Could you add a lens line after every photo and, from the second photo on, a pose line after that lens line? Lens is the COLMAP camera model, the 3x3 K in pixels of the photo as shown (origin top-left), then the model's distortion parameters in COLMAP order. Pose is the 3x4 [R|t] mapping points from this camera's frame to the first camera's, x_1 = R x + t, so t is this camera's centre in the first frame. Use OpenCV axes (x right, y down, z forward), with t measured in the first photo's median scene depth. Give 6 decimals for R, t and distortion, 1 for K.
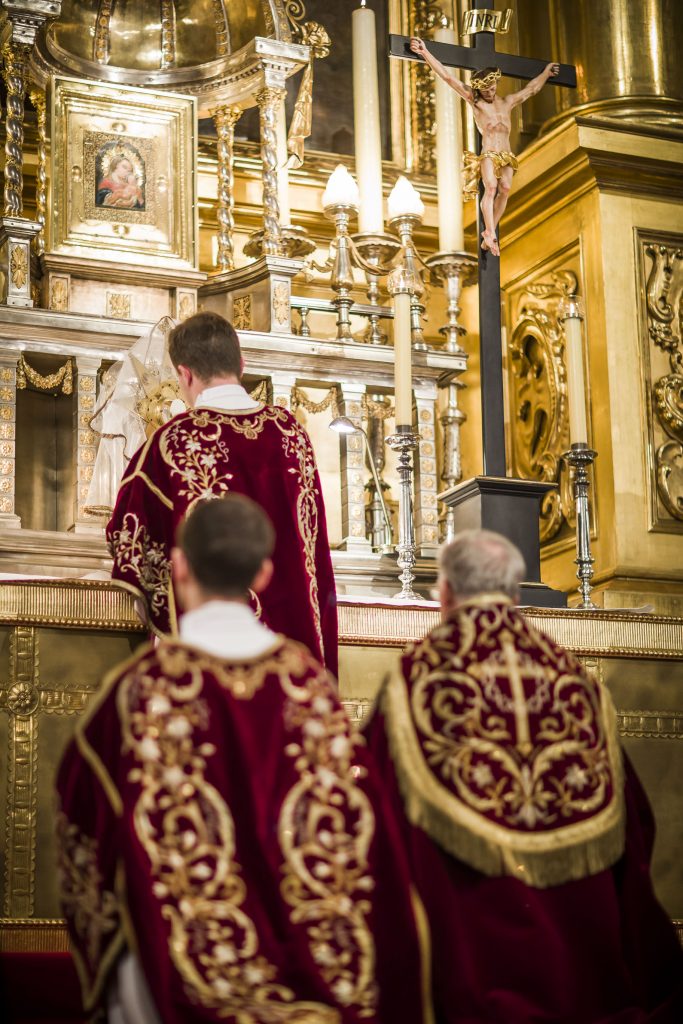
lens RADIAL K [[2383.6, 0, 341.5], [0, 2383.6, 512.0], [0, 0, 1]] dist [-0.099679, -0.470178]
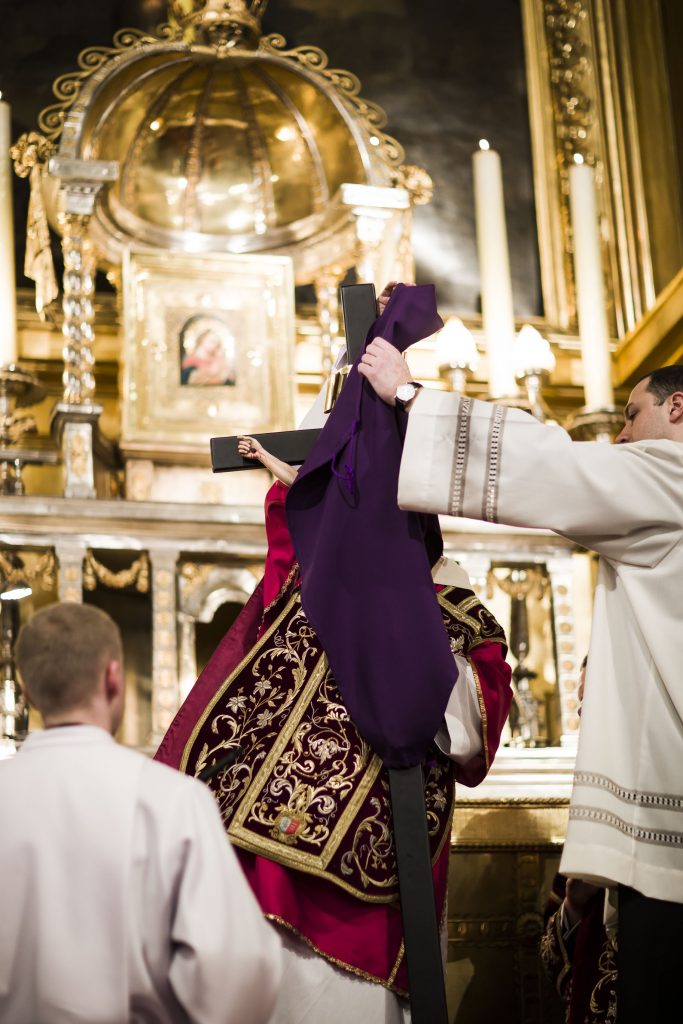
lens RADIAL K [[2383.6, 0, 341.5], [0, 2383.6, 512.0], [0, 0, 1]] dist [-0.099679, -0.470178]
pose [[0.982846, -0.078642, -0.166820, 0.101997], [0.061272, 0.992387, -0.106838, 0.019652], [0.173952, 0.094784, 0.980182, 0.118748]]
